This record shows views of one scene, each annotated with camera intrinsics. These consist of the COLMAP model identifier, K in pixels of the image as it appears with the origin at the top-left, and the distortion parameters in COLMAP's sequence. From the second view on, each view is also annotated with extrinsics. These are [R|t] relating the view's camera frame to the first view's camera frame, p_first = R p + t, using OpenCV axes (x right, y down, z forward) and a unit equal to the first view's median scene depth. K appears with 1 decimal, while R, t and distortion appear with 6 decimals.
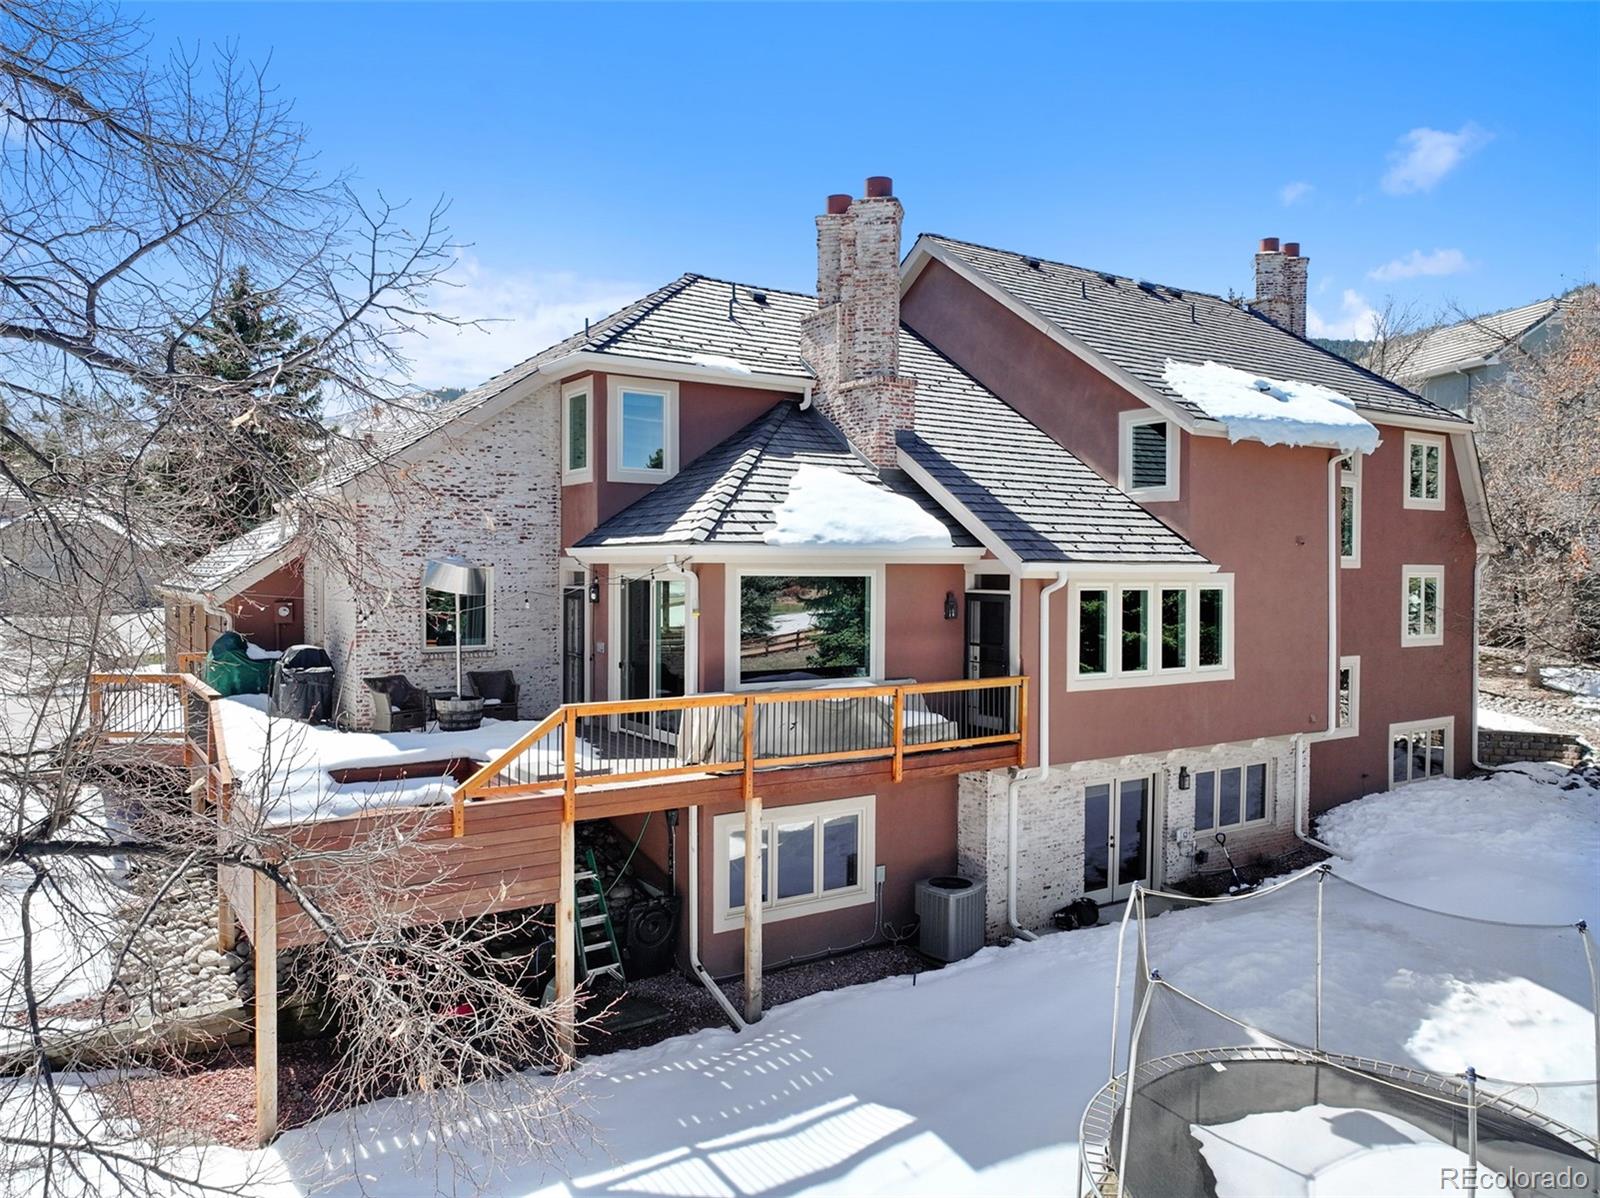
lens RADIAL K [[1125.4, 0, 800.0], [0, 1125.4, 599.0], [0, 0, 1]] dist [-0.000144, -0.006447]
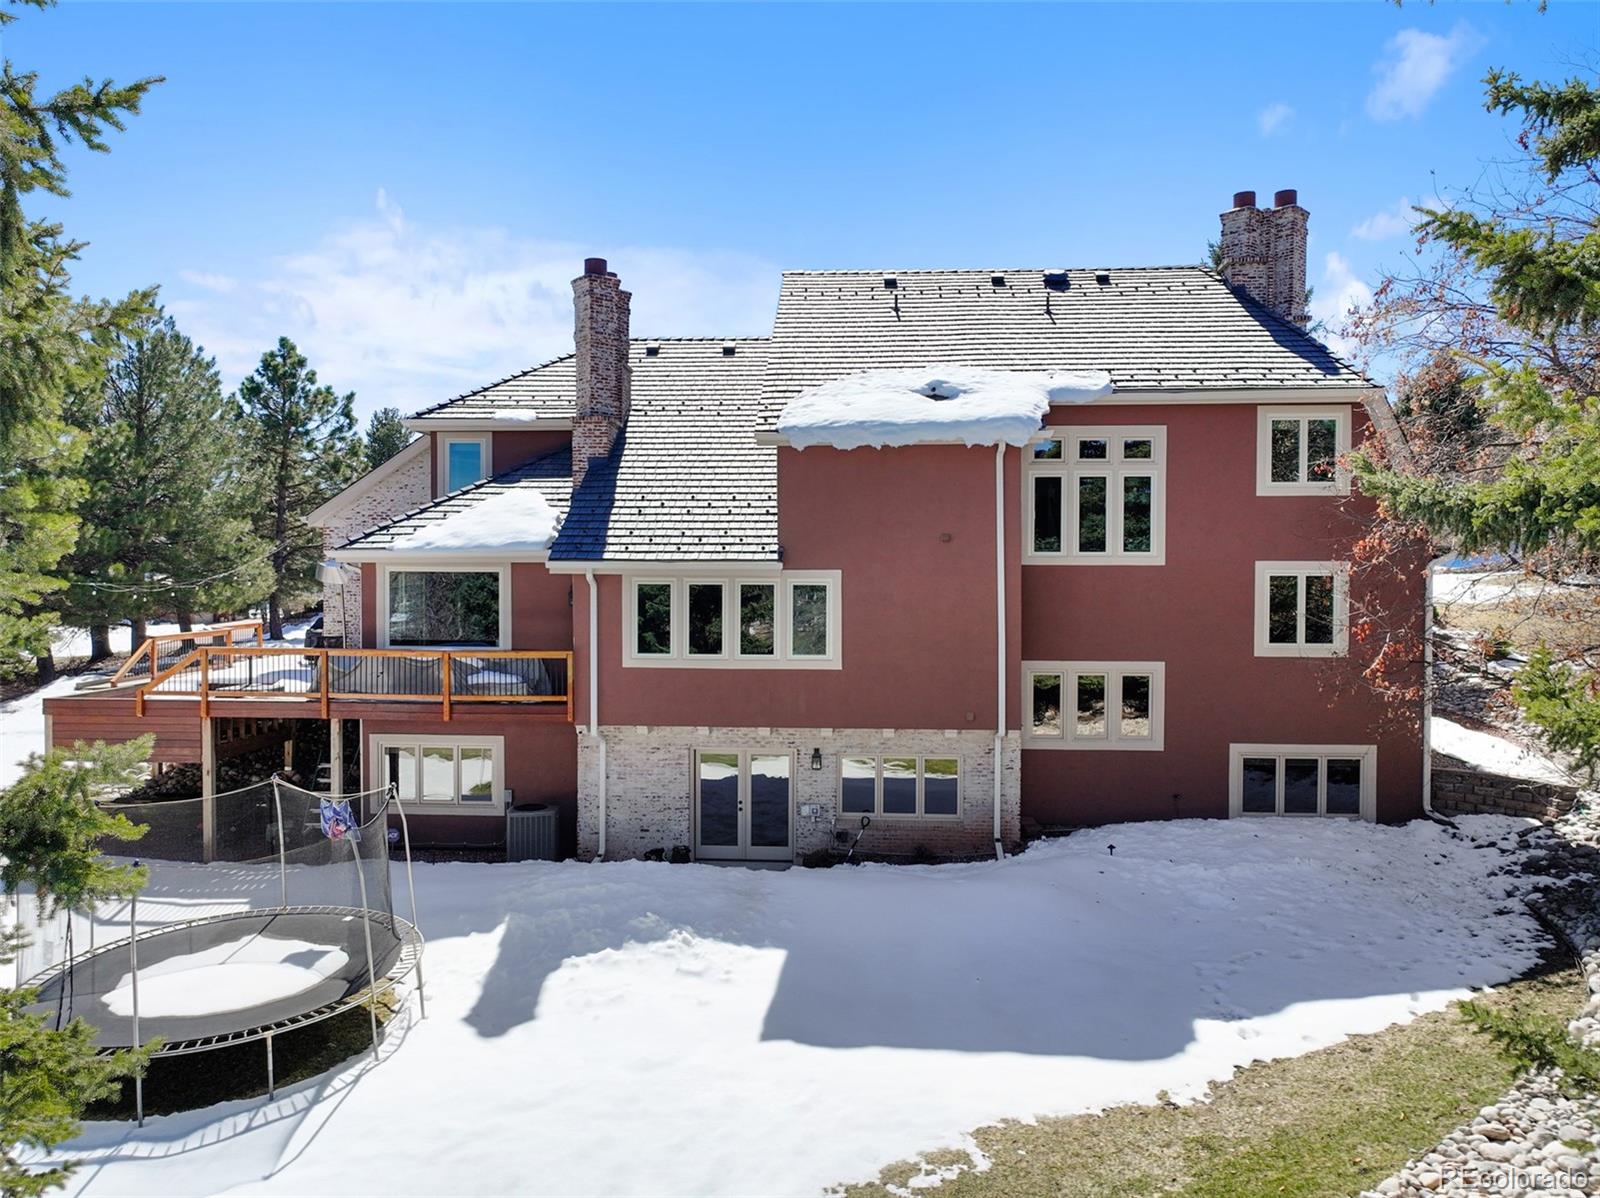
lens RADIAL K [[1125.4, 0, 800.0], [0, 1125.4, 599.0], [0, 0, 1]] dist [-0.000144, -0.006447]
pose [[0.799984, 0.014558, -0.599845, 1.055360], [-0.015638, 0.999872, 0.003411, 0.001598], [0.599817, 0.006652, 0.800109, 0.130705]]
